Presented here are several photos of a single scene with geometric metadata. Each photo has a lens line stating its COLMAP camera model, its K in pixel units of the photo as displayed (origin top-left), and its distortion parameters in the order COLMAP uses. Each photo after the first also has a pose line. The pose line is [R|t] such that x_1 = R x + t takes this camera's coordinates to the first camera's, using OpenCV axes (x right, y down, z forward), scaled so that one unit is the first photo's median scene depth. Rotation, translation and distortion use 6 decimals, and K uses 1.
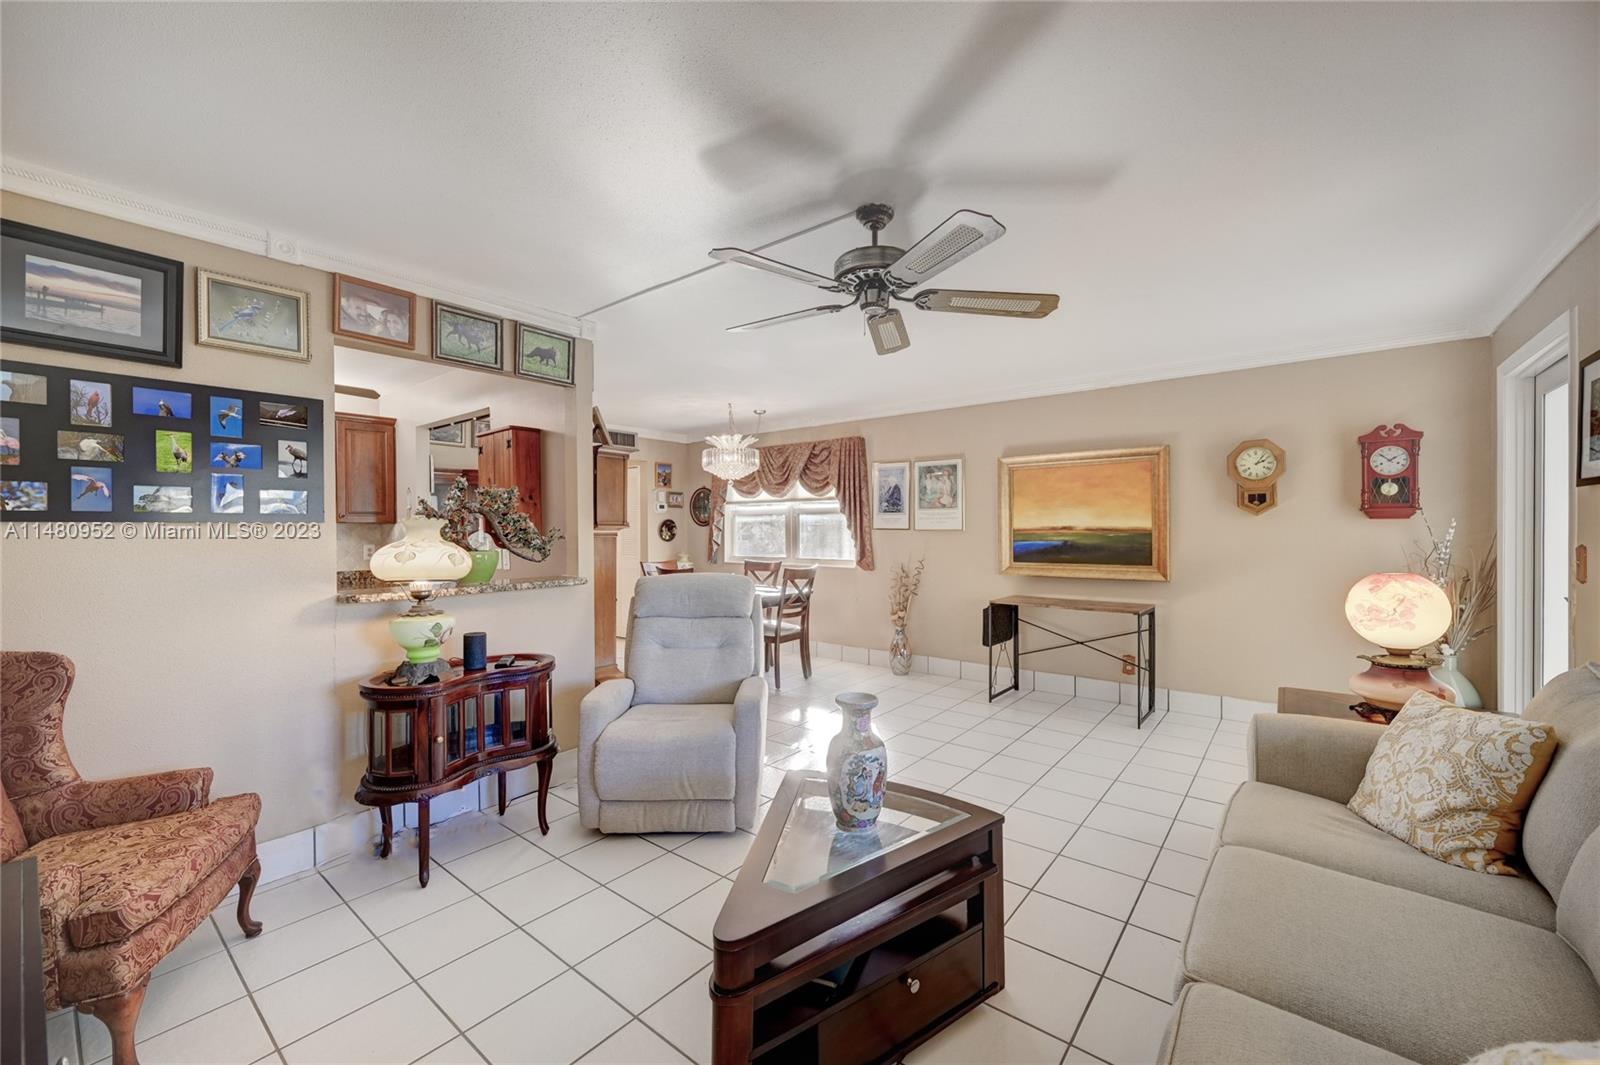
lens RADIAL K [[662.1, 0, 799.3], [0, 662.1, 527.8], [0, 0, 1]] dist [-0.000165, 0.000214]
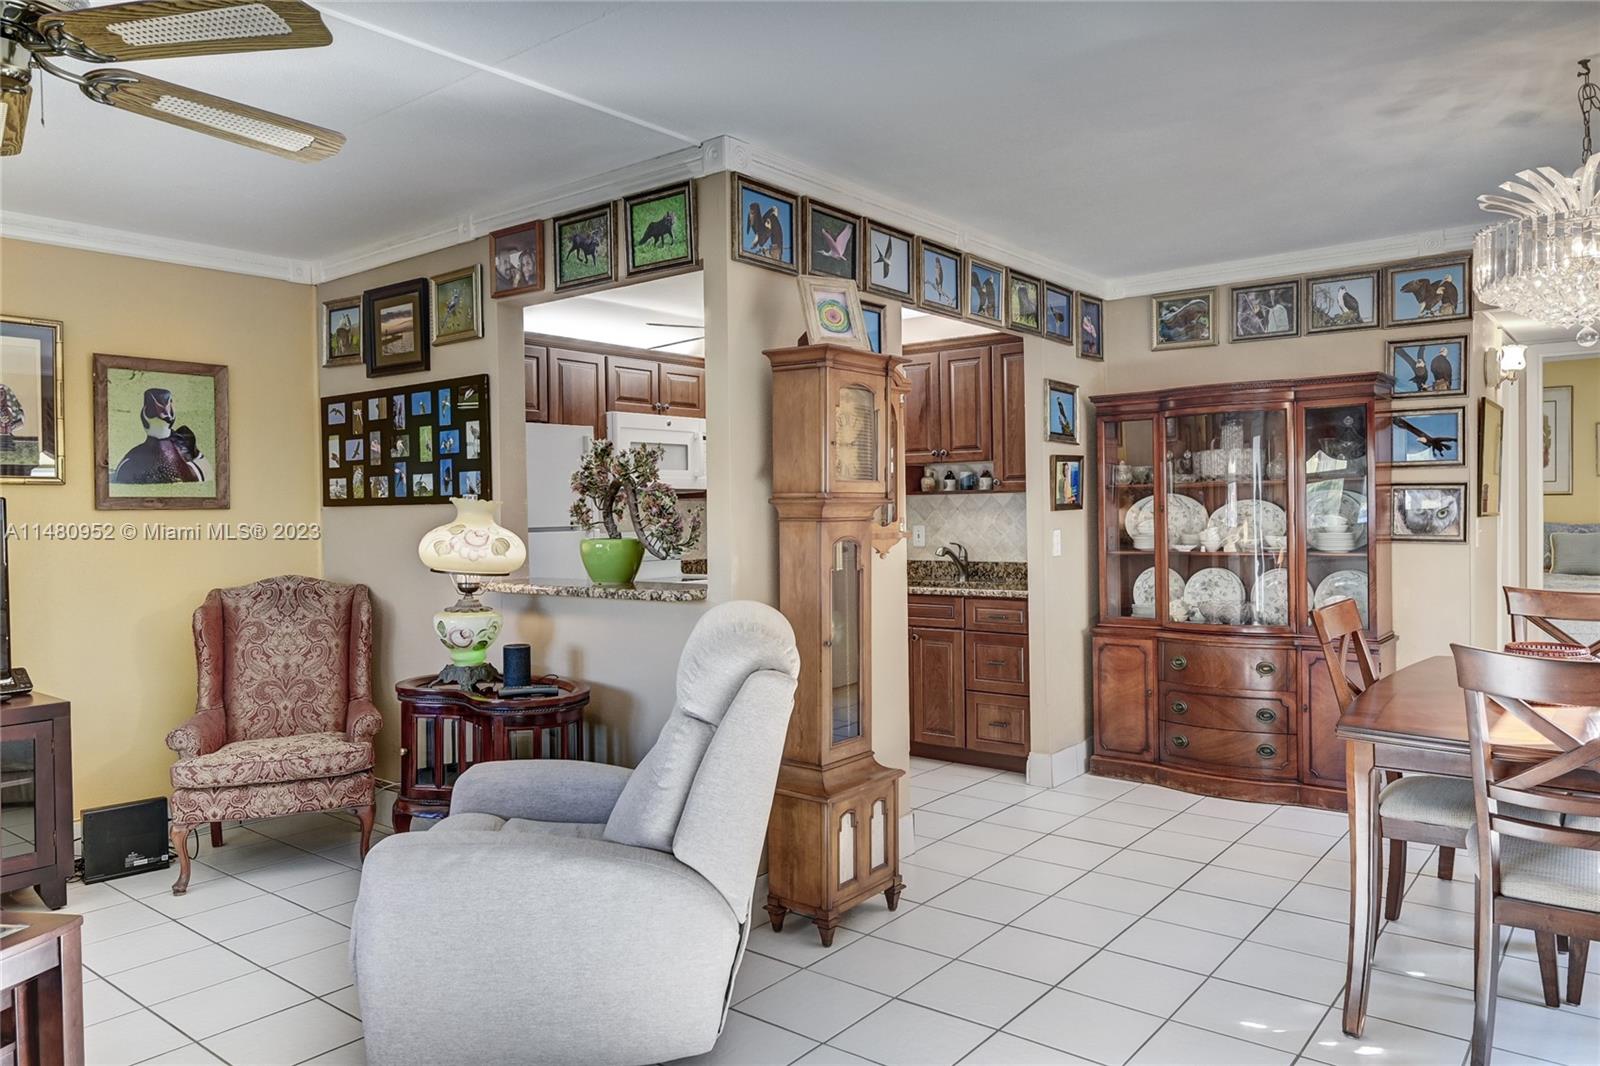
lens RADIAL K [[1106.8, 0, 785.9], [0, 1106.8, 529.4], [0, 0, 1]] dist [-0.003339, 0.000010]
pose [[-0.022682, 0.025660, -0.999413, 0.807943], [0.015992, 0.999552, 0.025300, -0.003157], [0.999615, -0.015409, -0.023082, 1.377006]]
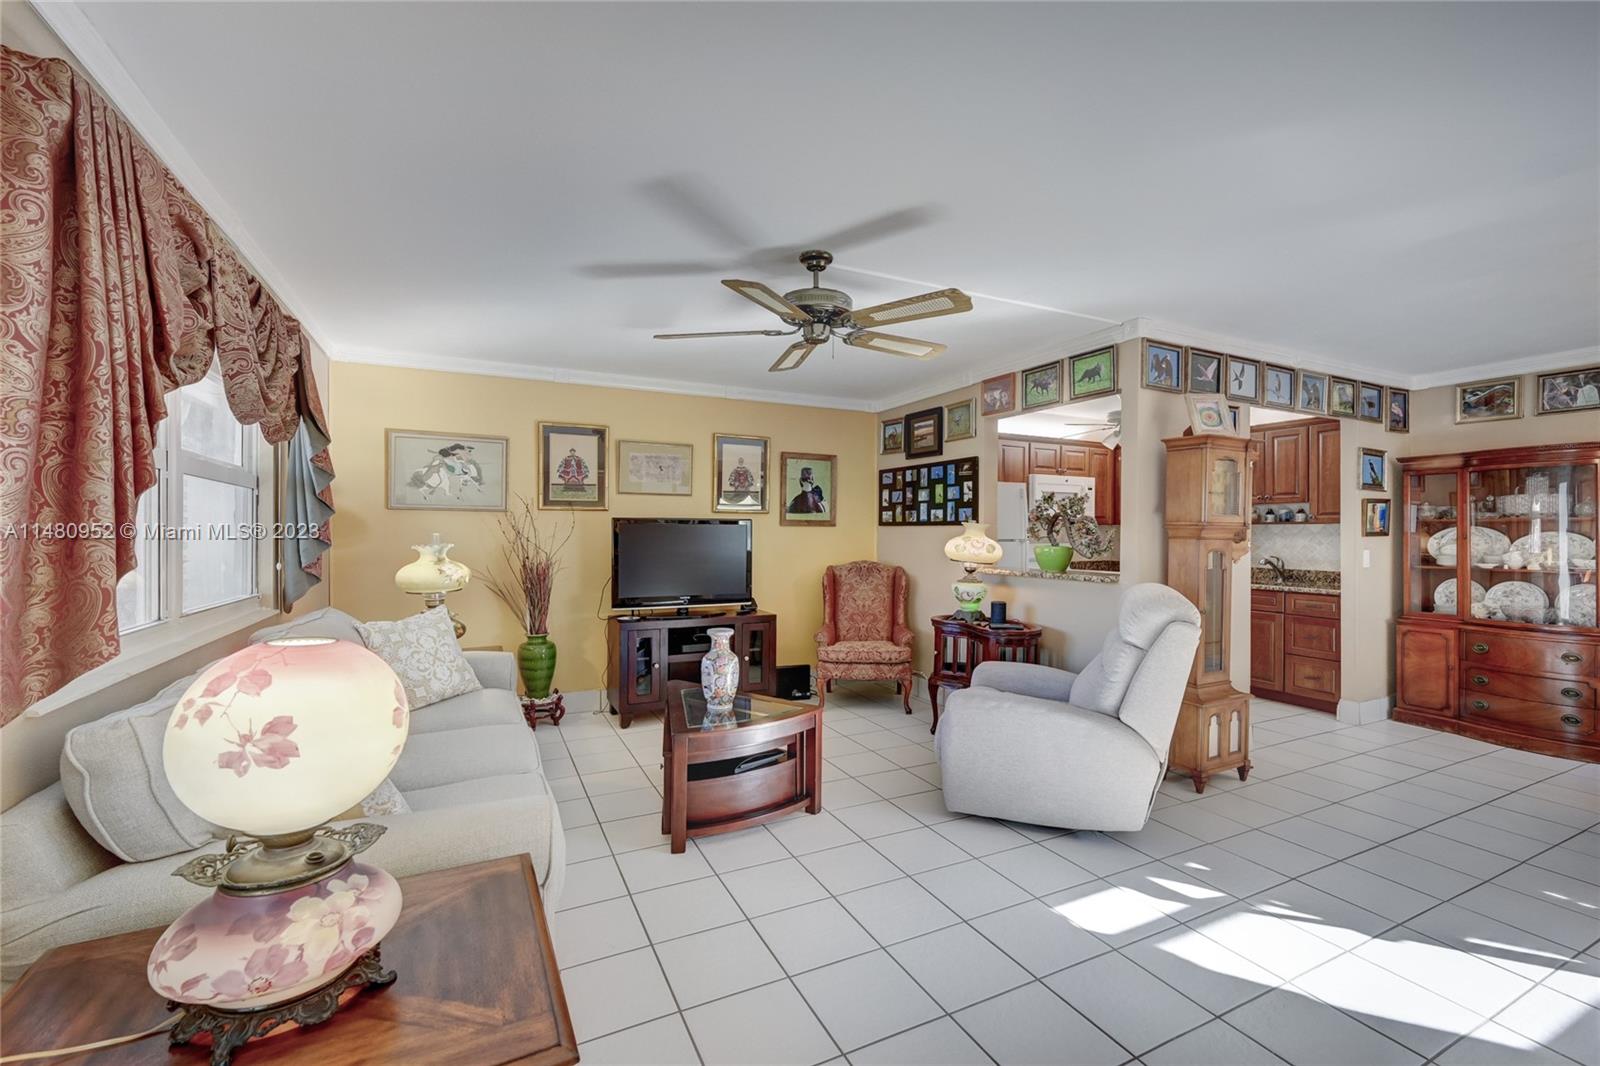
lens RADIAL K [[655.8, 0, 775.1], [0, 655.8, 531.8], [0, 0, 1]] dist [-0.000125, 0.000187]
pose [[-0.460449, 0.005798, -0.887667, 1.023629], [-0.000971, 0.999975, 0.007036, -0.002175], [0.887685, 0.004101, -0.460432, 1.251809]]
